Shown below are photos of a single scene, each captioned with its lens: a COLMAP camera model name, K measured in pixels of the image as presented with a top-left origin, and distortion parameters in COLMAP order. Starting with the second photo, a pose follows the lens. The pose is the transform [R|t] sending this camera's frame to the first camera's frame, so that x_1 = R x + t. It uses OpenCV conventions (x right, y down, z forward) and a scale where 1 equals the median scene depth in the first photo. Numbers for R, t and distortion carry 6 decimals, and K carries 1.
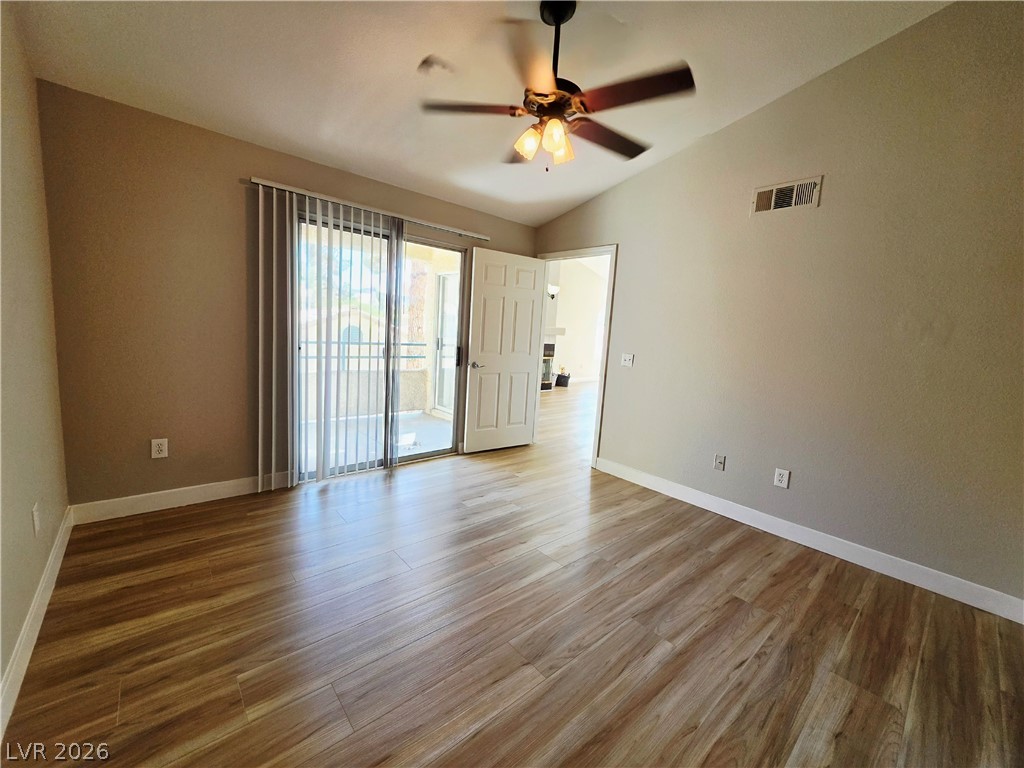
lens RADIAL K [[410.9, 0, 510.5], [0, 410.9, 378.8], [0, 0, 1]] dist [-0.003438, -0.000049]
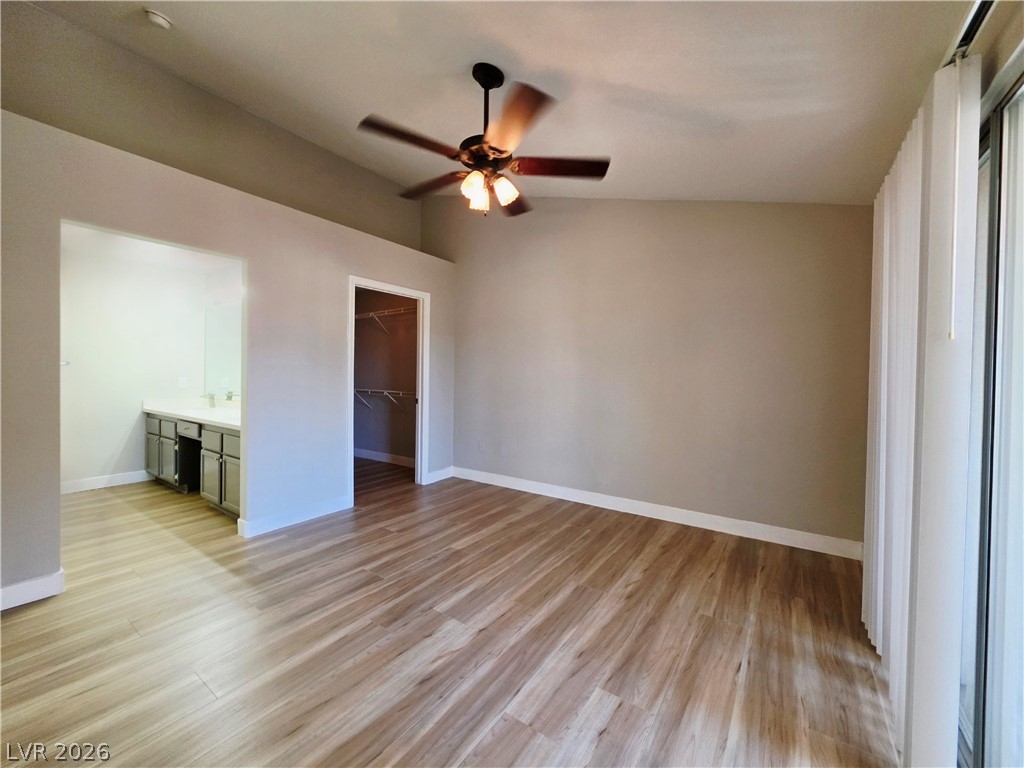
lens RADIAL K [[410.9, 0, 510.5], [0, 410.9, 378.8], [0, 0, 1]] dist [-0.003438, -0.000049]
pose [[-0.965991, -0.068970, -0.249207, 0.290113], [-0.104123, 0.985933, 0.130745, -0.260793], [0.236684, 0.152247, -0.959584, 2.338465]]
